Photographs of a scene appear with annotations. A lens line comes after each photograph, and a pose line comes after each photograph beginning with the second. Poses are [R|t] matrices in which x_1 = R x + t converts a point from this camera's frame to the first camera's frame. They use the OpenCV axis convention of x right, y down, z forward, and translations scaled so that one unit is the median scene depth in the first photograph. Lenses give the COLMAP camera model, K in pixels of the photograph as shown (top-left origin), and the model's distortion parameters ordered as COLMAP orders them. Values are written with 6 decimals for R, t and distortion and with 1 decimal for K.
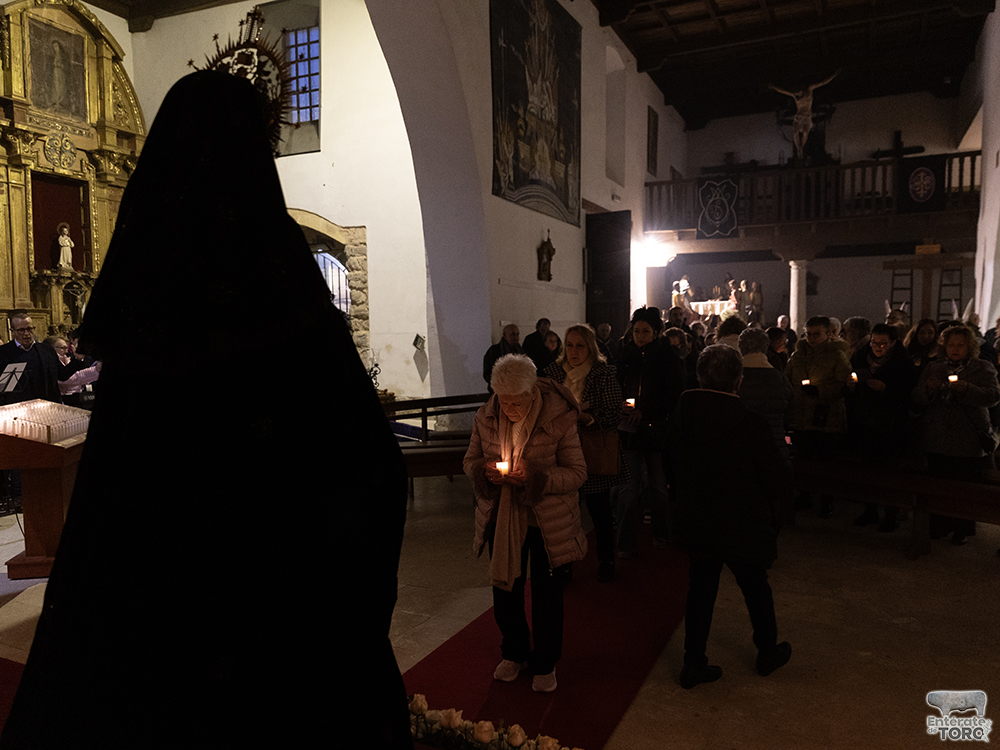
lens RADIAL K [[744.8, 0, 498.4], [0, 744.8, 371.5], [0, 0, 1]] dist [0.016102, -0.005042]
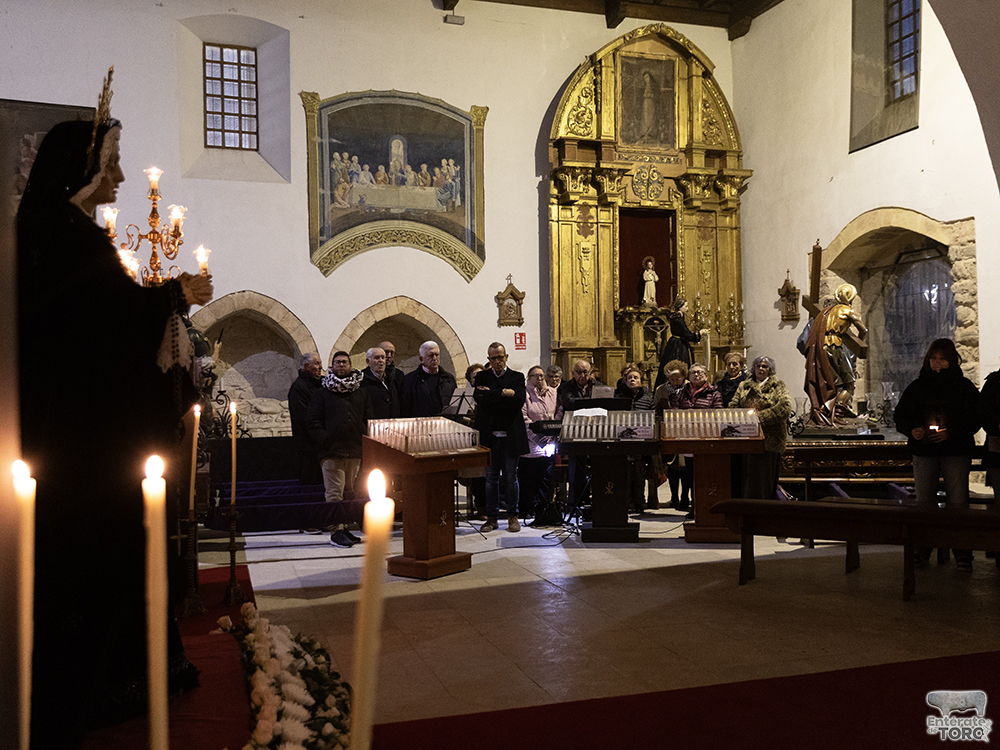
lens RADIAL K [[943.7, 0, 519.3], [0, 943.7, 377.7], [0, 0, 1]] dist [0.007414, 0.000000]
pose [[0.690213, -0.010885, -0.723525, 0.175020], [-0.031196, 0.998510, -0.044782, 0.014998], [0.722934, 0.053480, 0.688844, 0.056884]]
